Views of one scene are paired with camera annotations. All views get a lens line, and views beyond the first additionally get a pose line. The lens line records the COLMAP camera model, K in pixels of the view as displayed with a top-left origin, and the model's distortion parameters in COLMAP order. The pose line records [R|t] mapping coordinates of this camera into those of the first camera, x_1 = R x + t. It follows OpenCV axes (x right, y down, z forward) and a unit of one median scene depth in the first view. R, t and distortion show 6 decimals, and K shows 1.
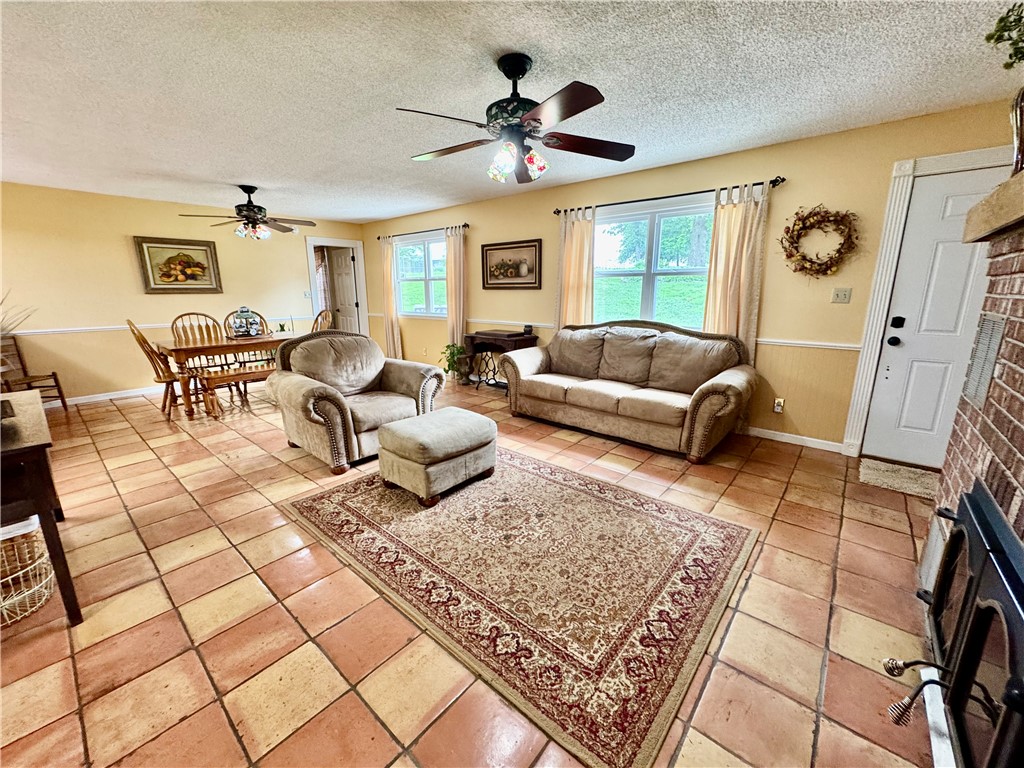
lens RADIAL K [[409.0, 0, 507.7], [0, 409.0, 384.7], [0, 0, 1]] dist [-0.007247, -0.000614]
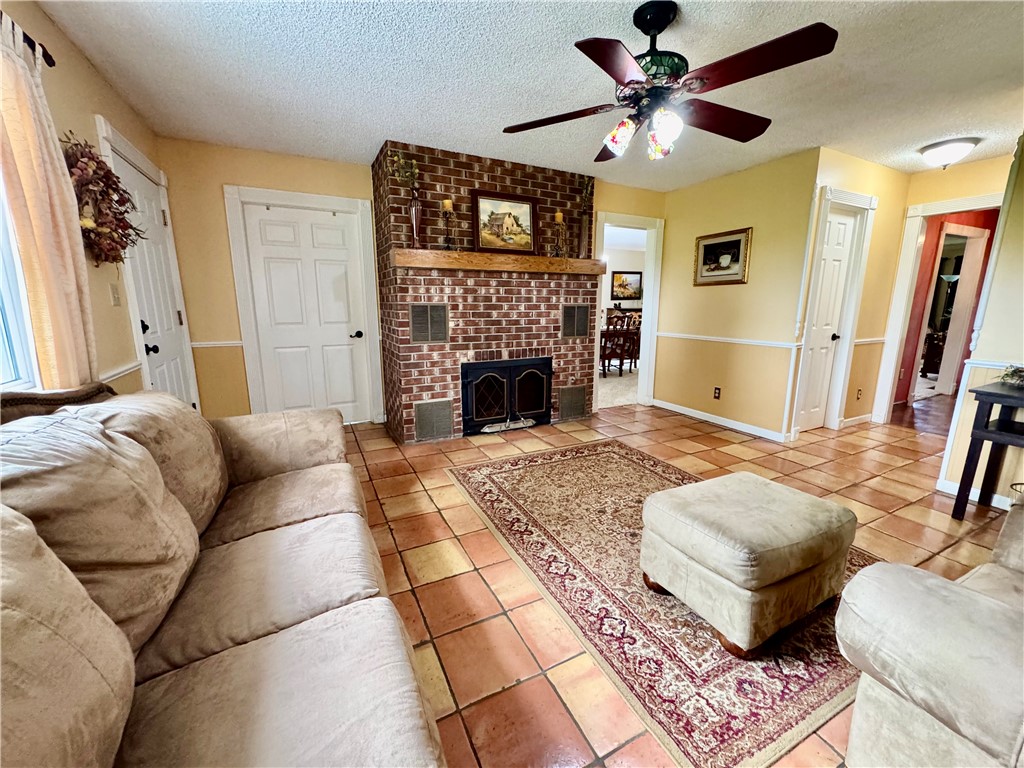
lens RADIAL K [[409.0, 0, 509.4], [0, 409.0, 381.9], [0, 0, 1]] dist [-0.007247, -0.000614]
pose [[-0.920879, -0.080073, 0.381538, -0.061941], [0.084730, 0.914176, 0.396362, -0.343969], [-0.380530, 0.397329, -0.835060, 1.579517]]
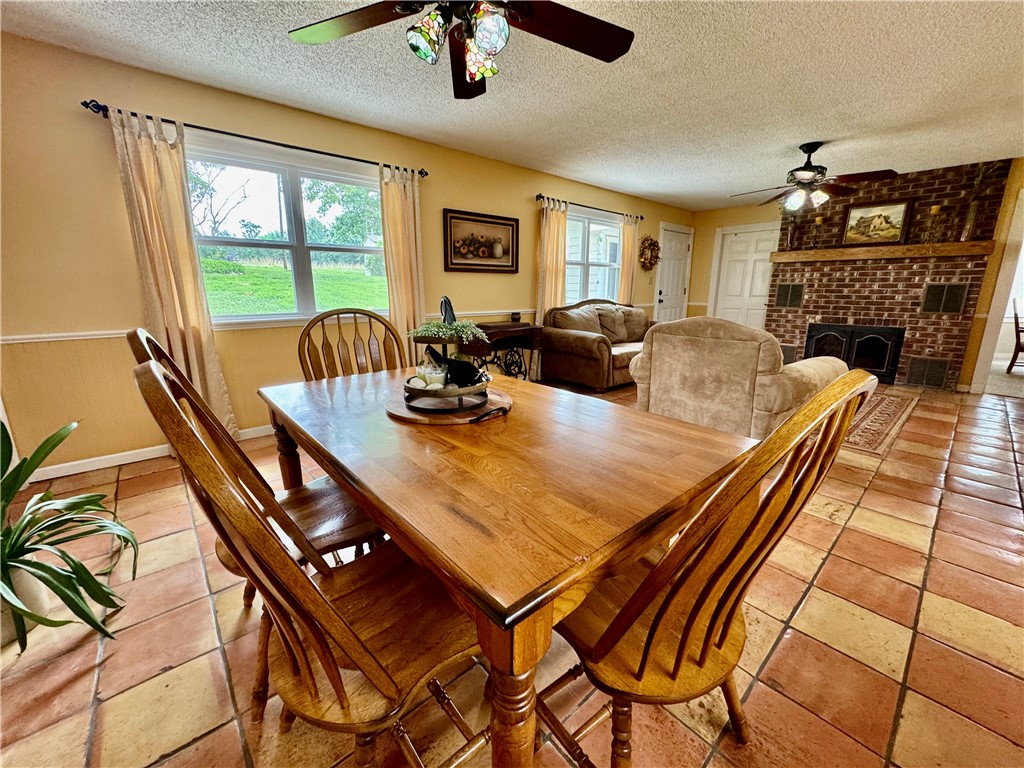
lens RADIAL K [[409.0, 0, 504.7], [0, 409.0, 386.3], [0, 0, 1]] dist [-0.007247, -0.000614]
pose [[0.150100, -0.227878, 0.962051, -1.623795], [0.223885, 0.955631, 0.191426, -0.310200], [-0.962988, 0.186655, 0.194459, 1.621630]]
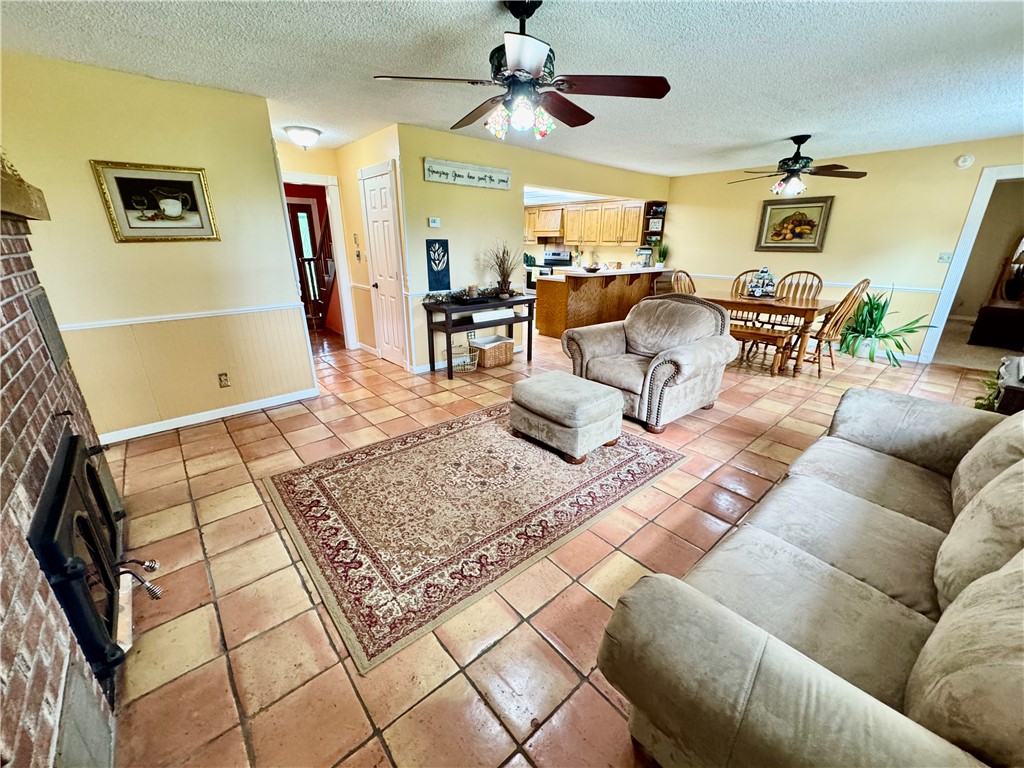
lens RADIAL K [[409.0, 0, 512.0], [0, 409.0, 383.3], [0, 0, 1]] dist [-0.007247, -0.000614]
pose [[-0.144590, 0.327568, -0.933698, 0.832948], [-0.225466, 0.907884, 0.353427, -0.255115], [0.963462, 0.261620, -0.057416, 0.931426]]
